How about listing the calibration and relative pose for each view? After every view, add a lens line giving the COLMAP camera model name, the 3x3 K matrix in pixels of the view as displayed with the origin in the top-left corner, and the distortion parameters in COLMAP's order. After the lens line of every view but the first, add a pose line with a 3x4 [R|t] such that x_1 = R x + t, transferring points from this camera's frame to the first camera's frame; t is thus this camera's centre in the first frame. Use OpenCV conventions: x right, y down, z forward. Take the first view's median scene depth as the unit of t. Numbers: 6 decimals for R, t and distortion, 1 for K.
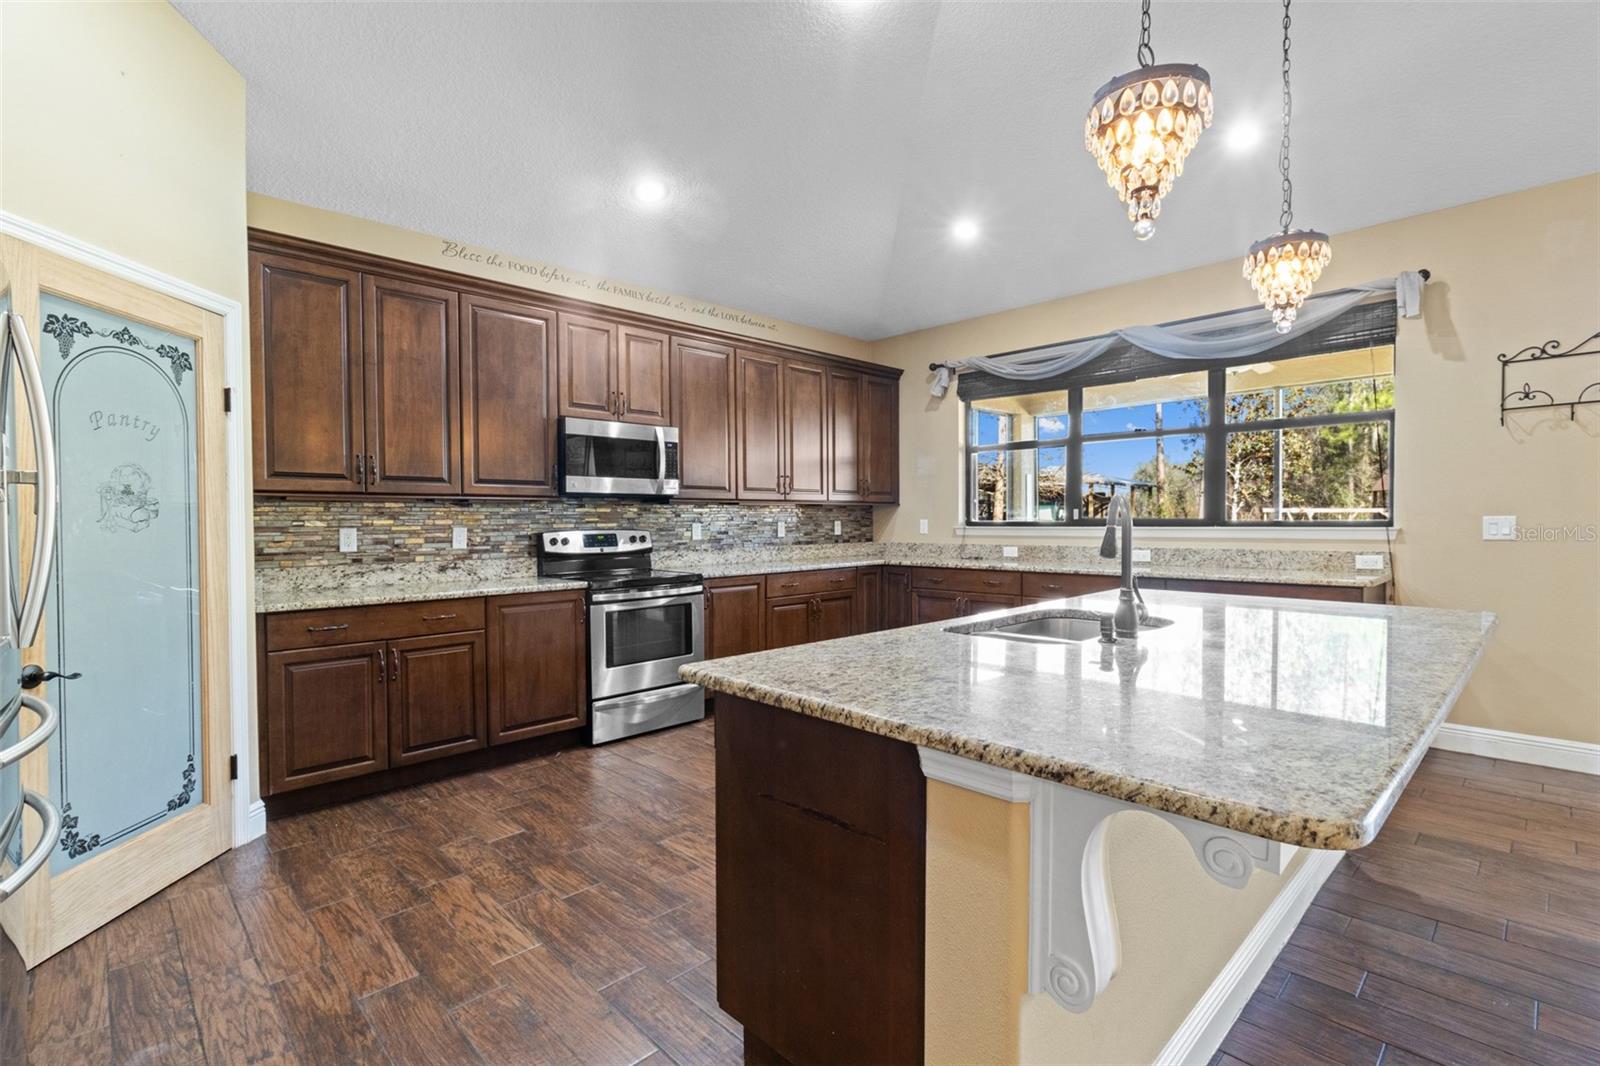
lens RADIAL K [[737.2, 0, 809.2], [0, 737.2, 531.6], [0, 0, 1]] dist [0.006484, 0.000381]
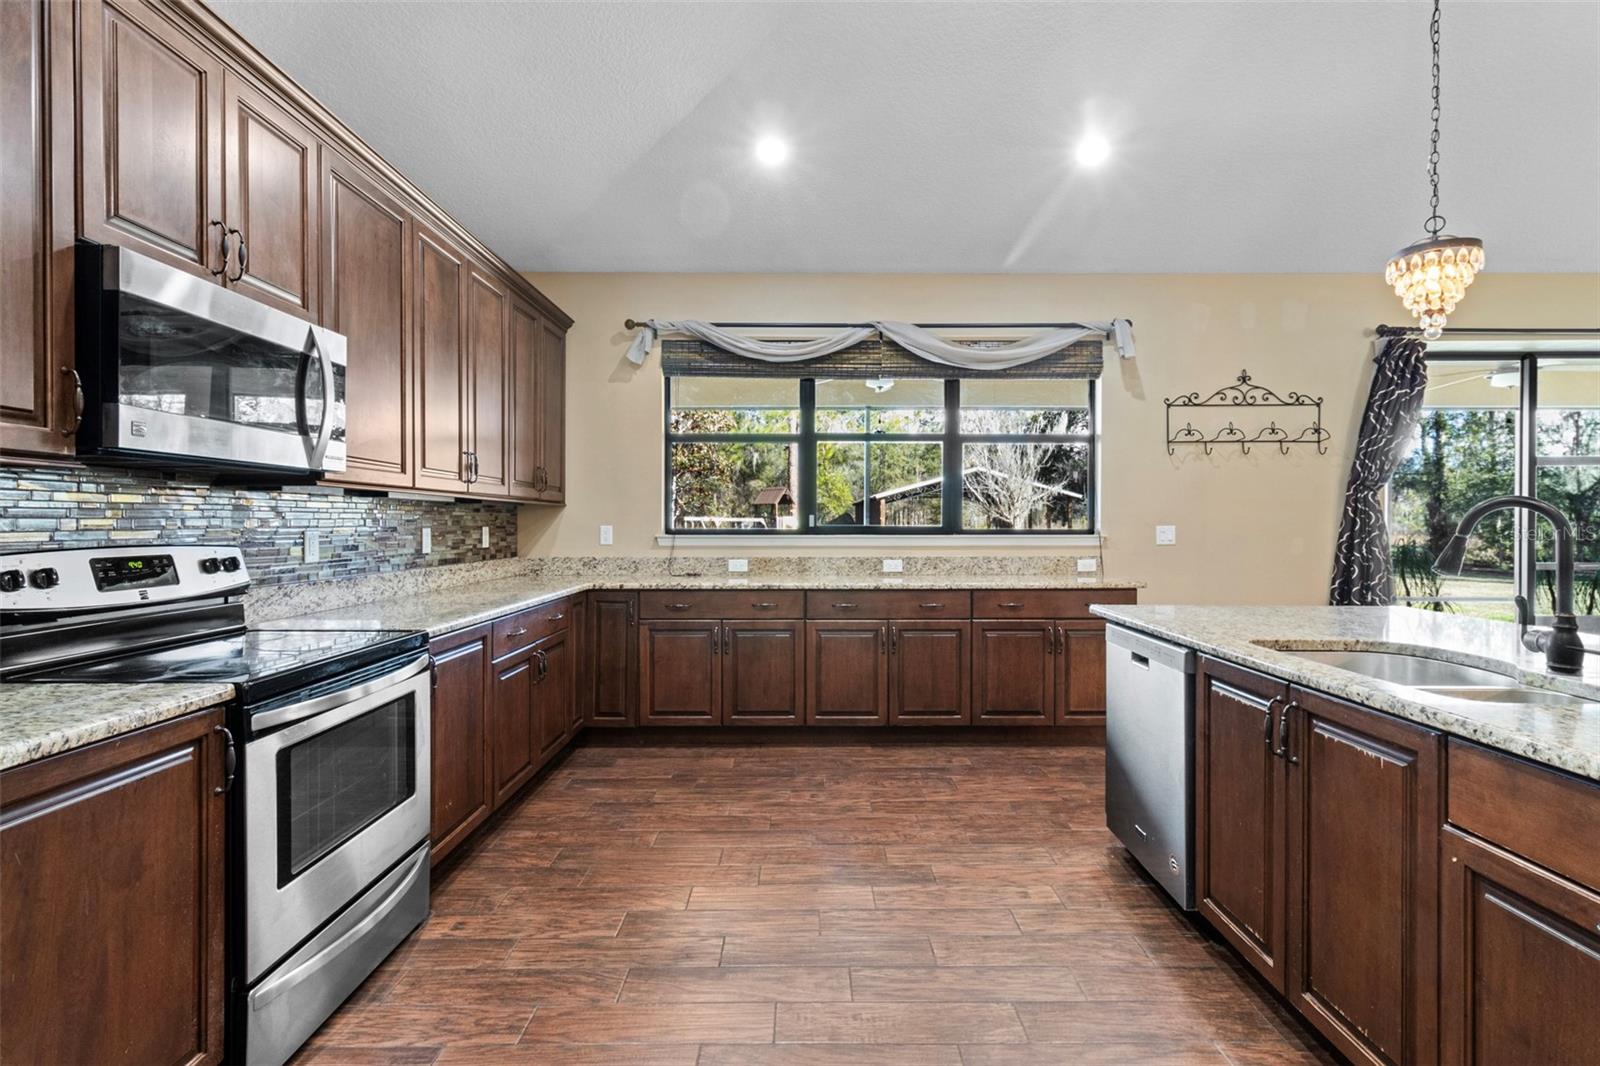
lens RADIAL K [[739.7, 0, 809.1], [0, 739.7, 527.1], [0, 0, 1]] dist [0.004996, 0.000390]
pose [[0.701625, 0.004587, 0.712531, -0.318363], [0.006134, 0.999903, -0.012476, -0.005742], [-0.712520, 0.013124, 0.701529, 0.443340]]
